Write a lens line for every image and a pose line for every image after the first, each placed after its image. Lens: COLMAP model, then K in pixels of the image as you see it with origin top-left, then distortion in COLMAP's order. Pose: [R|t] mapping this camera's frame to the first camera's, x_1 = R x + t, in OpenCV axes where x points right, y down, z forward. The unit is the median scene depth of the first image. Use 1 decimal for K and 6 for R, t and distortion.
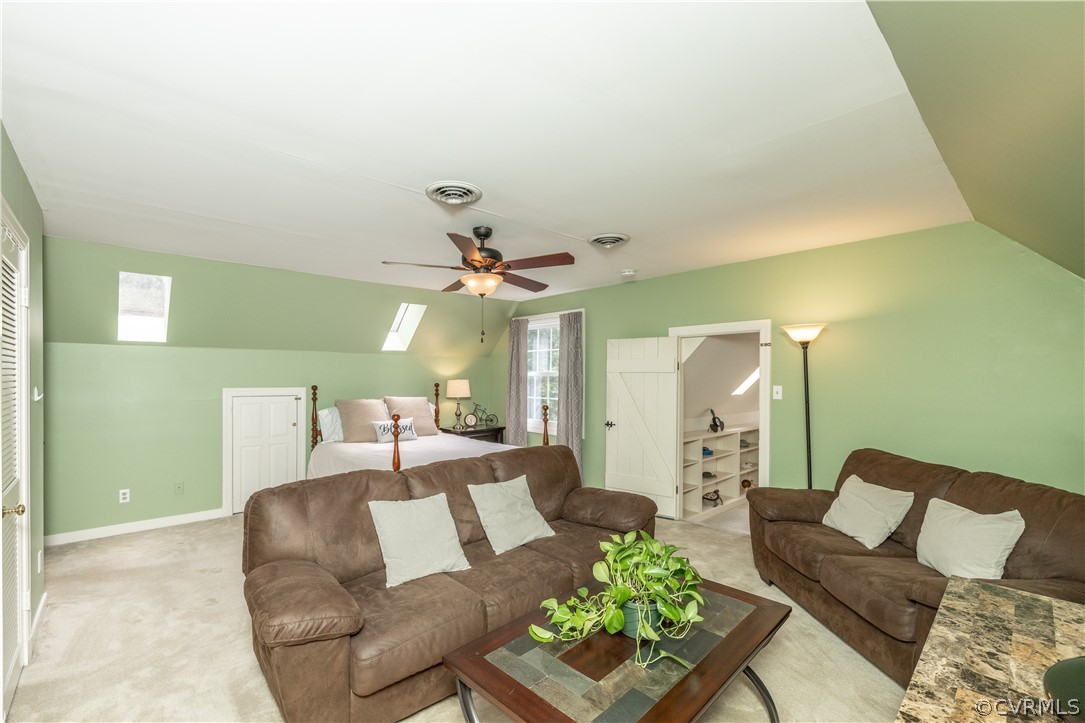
lens RADIAL K [[454.0, 0, 545.8], [0, 454.0, 365.5], [0, 0, 1]] dist [-0.000703, -0.000160]
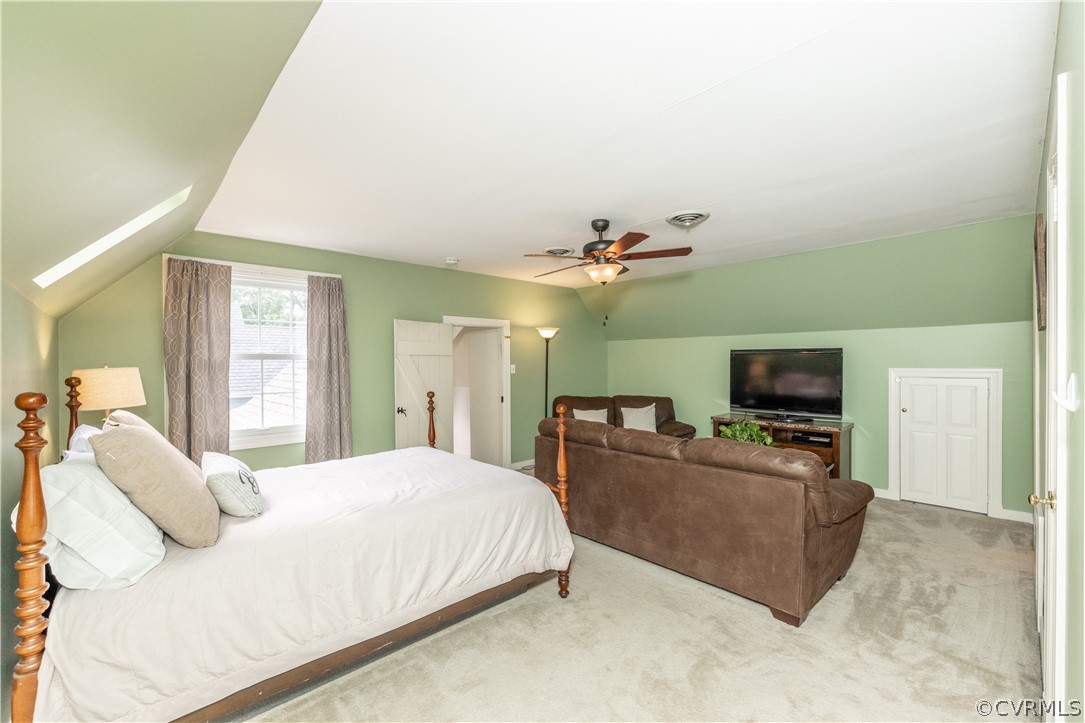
lens RADIAL K [[454.0, 0, 545.8], [0, 454.0, 365.5], [0, 0, 1]] dist [-0.000703, -0.000160]
pose [[0.018975, -0.007317, 0.999793, -0.873986], [-0.011734, 0.999903, 0.007541, 0.029344], [-0.999751, -0.011875, 0.018887, 0.755876]]
